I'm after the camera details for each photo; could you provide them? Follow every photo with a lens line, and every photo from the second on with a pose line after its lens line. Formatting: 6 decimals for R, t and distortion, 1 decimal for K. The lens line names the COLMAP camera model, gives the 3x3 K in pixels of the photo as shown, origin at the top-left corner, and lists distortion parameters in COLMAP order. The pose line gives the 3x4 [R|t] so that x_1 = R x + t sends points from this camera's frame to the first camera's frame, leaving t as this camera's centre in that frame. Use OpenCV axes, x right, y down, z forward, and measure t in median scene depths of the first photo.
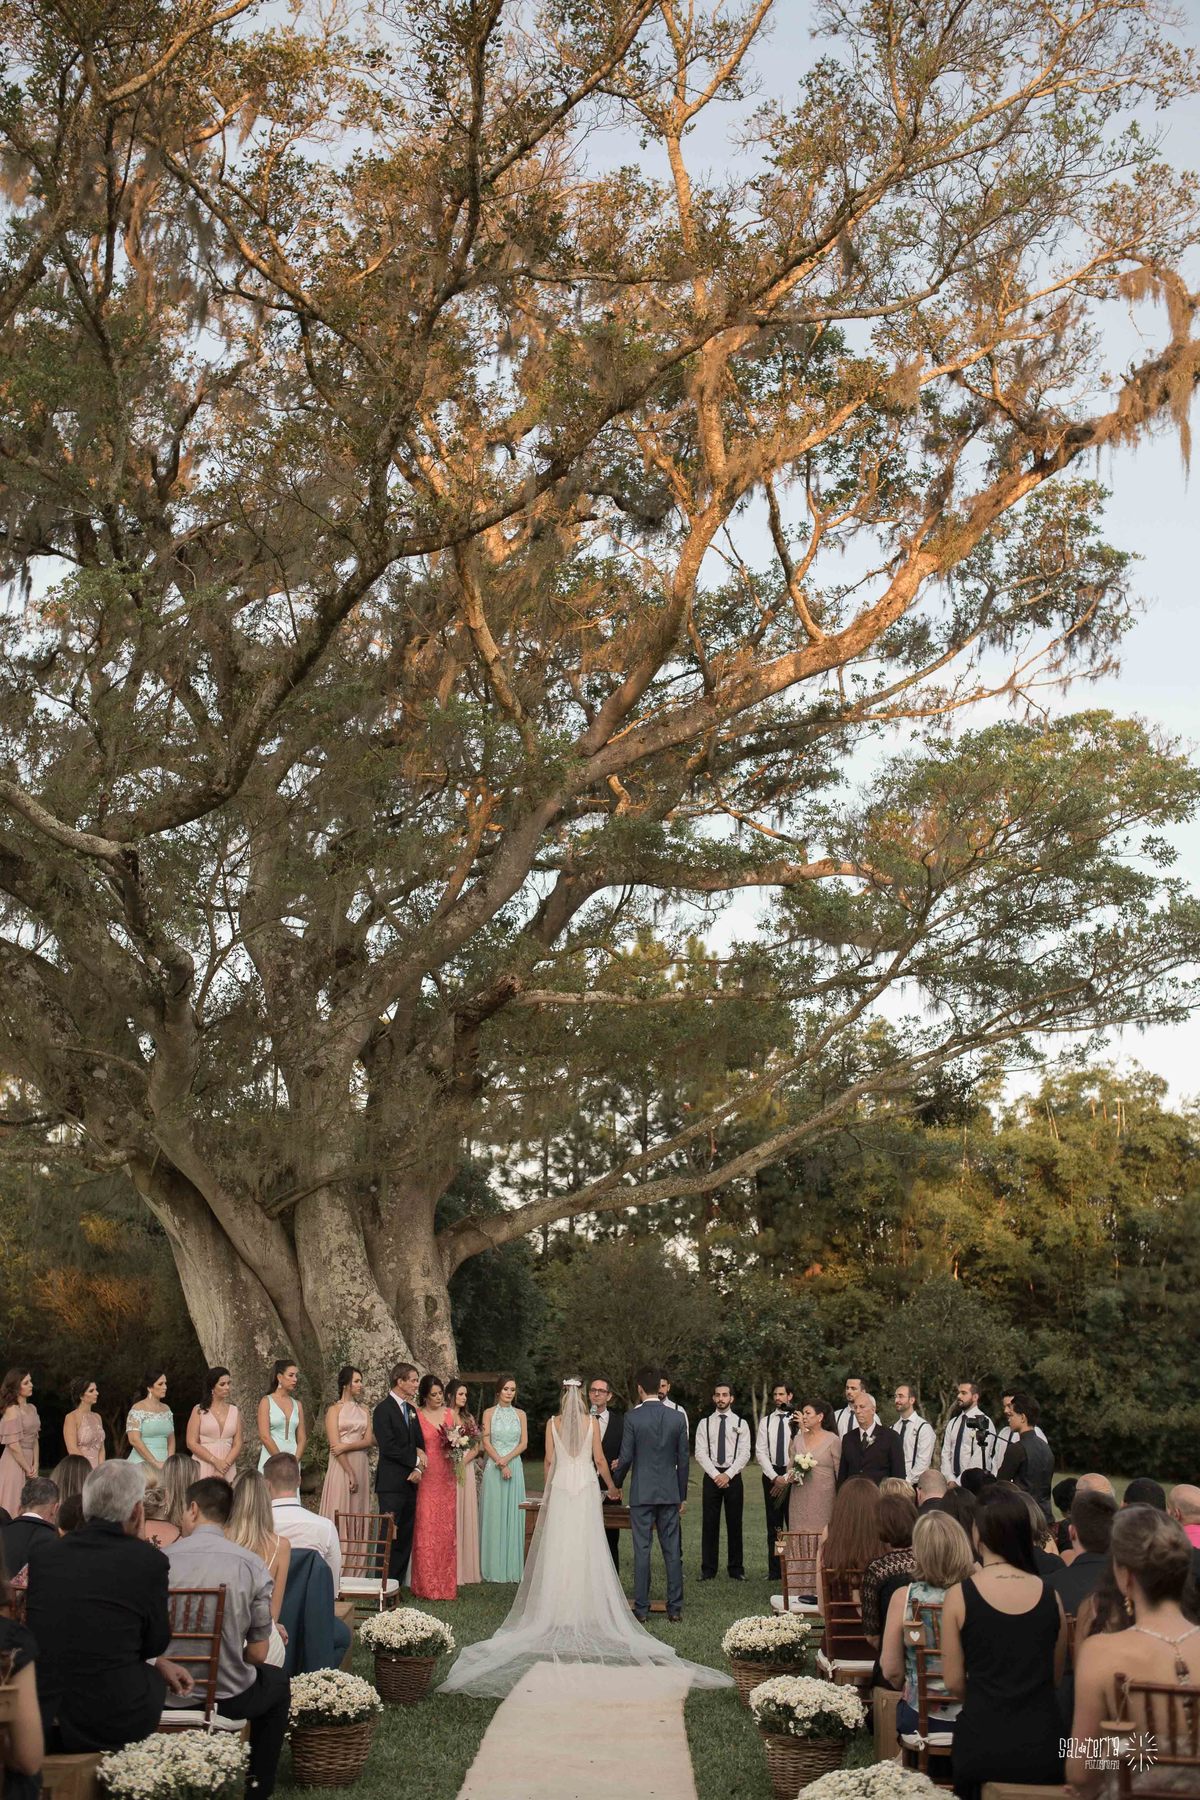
lens RADIAL K [[1874.1, 0, 577.4], [0, 1874.1, 844.0], [0, 0, 1]] dist [-0.042734, 0.001801]
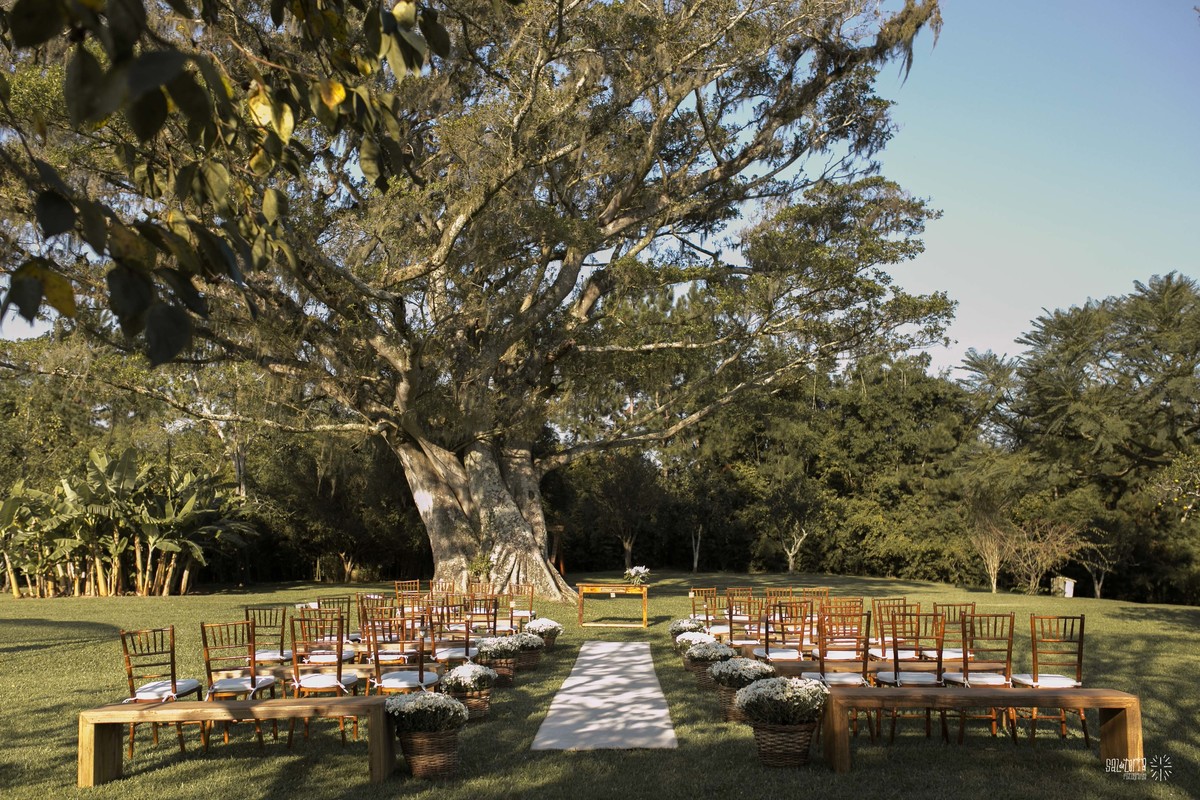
lens RADIAL K [[1189.6, 0, 600.0], [0, 1189.6, 400.0], [0, 0, 1]] dist [-0.039313, 0.021746]
pose [[0.999891, -0.010810, 0.010052, -0.012439], [0.008934, 0.985248, 0.170900, -0.068793], [-0.011751, -0.170792, 0.985237, -0.237213]]
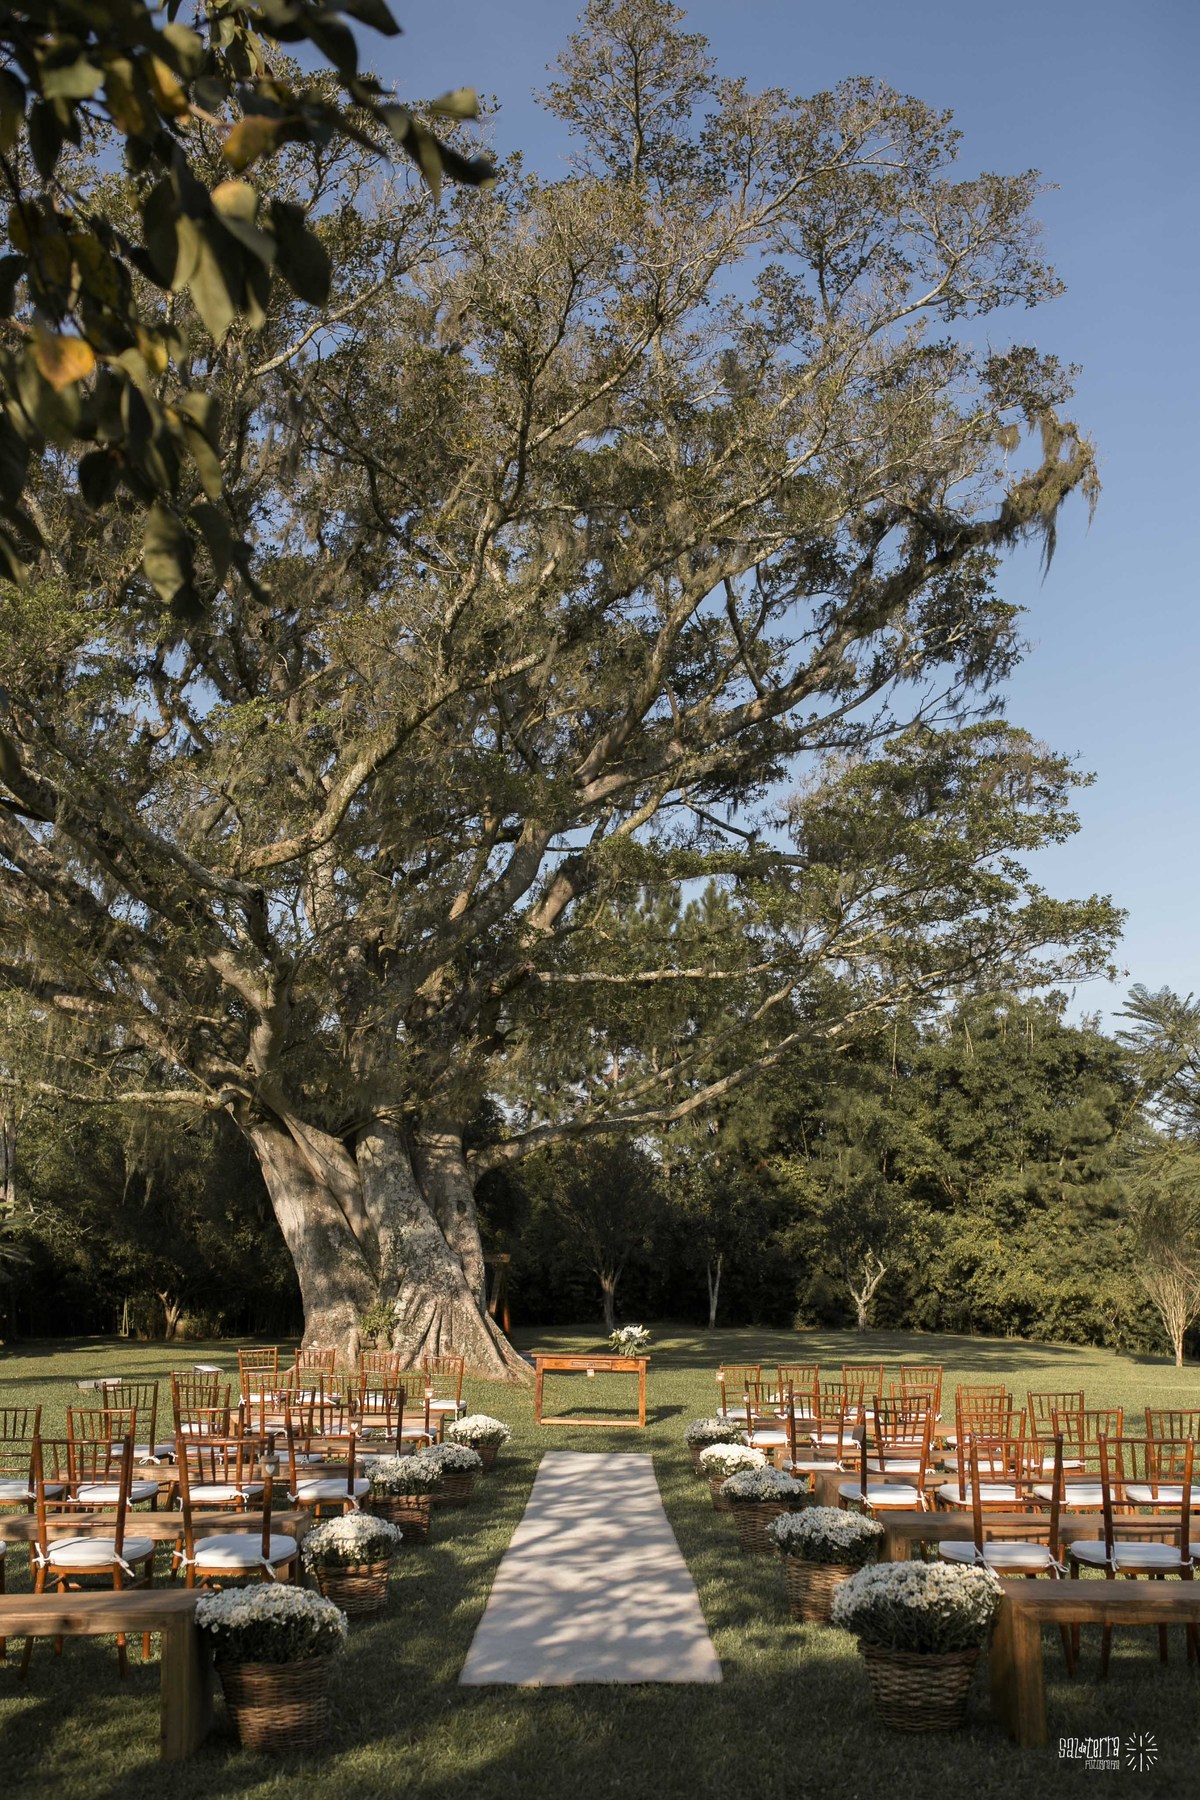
lens RADIAL K [[1784.4, 0, 607.8], [0, 1784.4, 898.7], [0, 0, 1]] dist [-0.039313, 0.021746]
pose [[0.999420, 0.003279, 0.033884, -0.016121], [-0.006058, 0.996594, 0.082239, -0.060781], [-0.033499, -0.082397, 0.996036, -0.192755]]
